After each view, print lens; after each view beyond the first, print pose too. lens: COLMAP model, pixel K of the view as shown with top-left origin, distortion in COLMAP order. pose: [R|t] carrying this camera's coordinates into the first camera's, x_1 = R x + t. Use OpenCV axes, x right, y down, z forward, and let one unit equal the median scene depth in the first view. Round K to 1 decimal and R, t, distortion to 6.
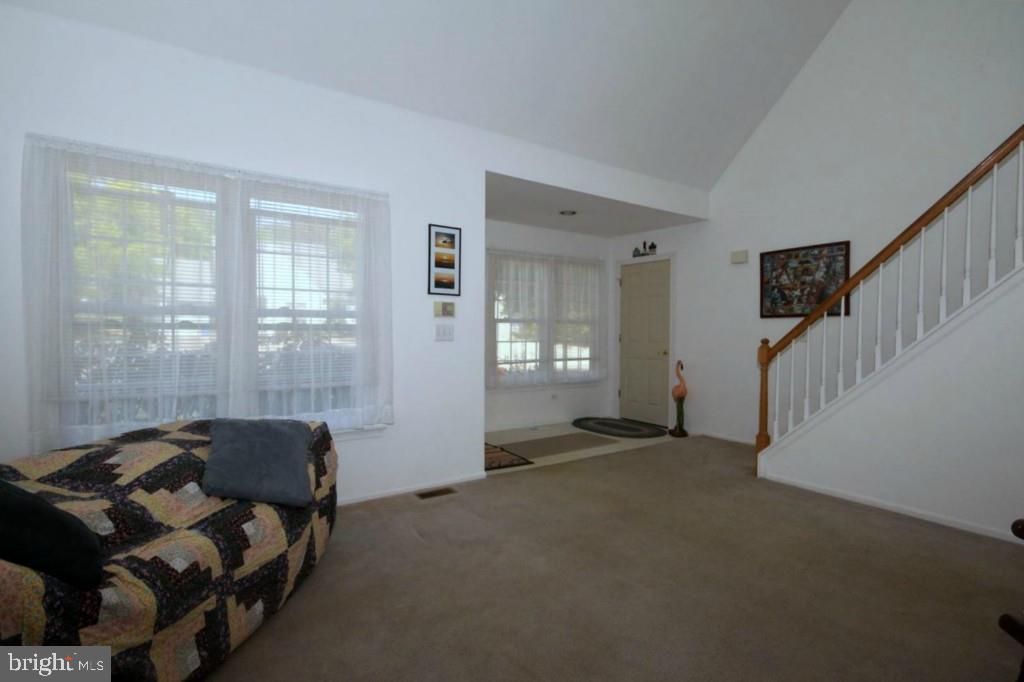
lens RADIAL K [[489.4, 0, 527.2], [0, 489.4, 341.4], [0, 0, 1]] dist [0.001659, 0.000262]
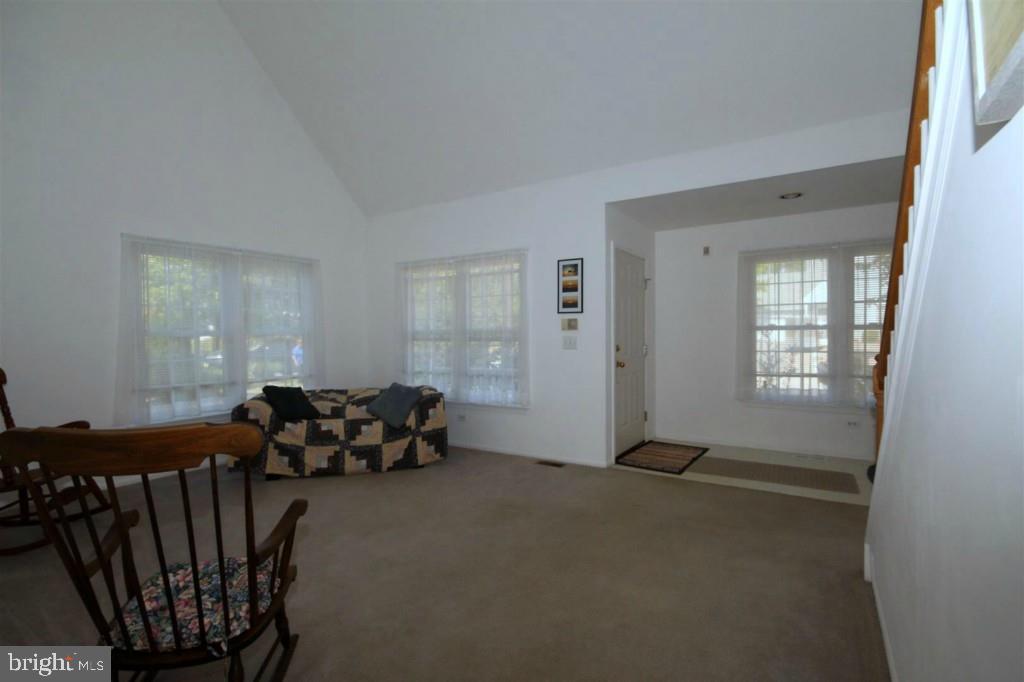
lens RADIAL K [[489.4, 0, 527.2], [0, 489.4, 341.4], [0, 0, 1]] dist [0.001659, 0.000262]
pose [[0.409114, 0.004488, -0.912472, 0.948805], [-0.010417, 0.999946, 0.000248, -0.020191], [0.912424, 0.009403, 0.409139, 0.377648]]
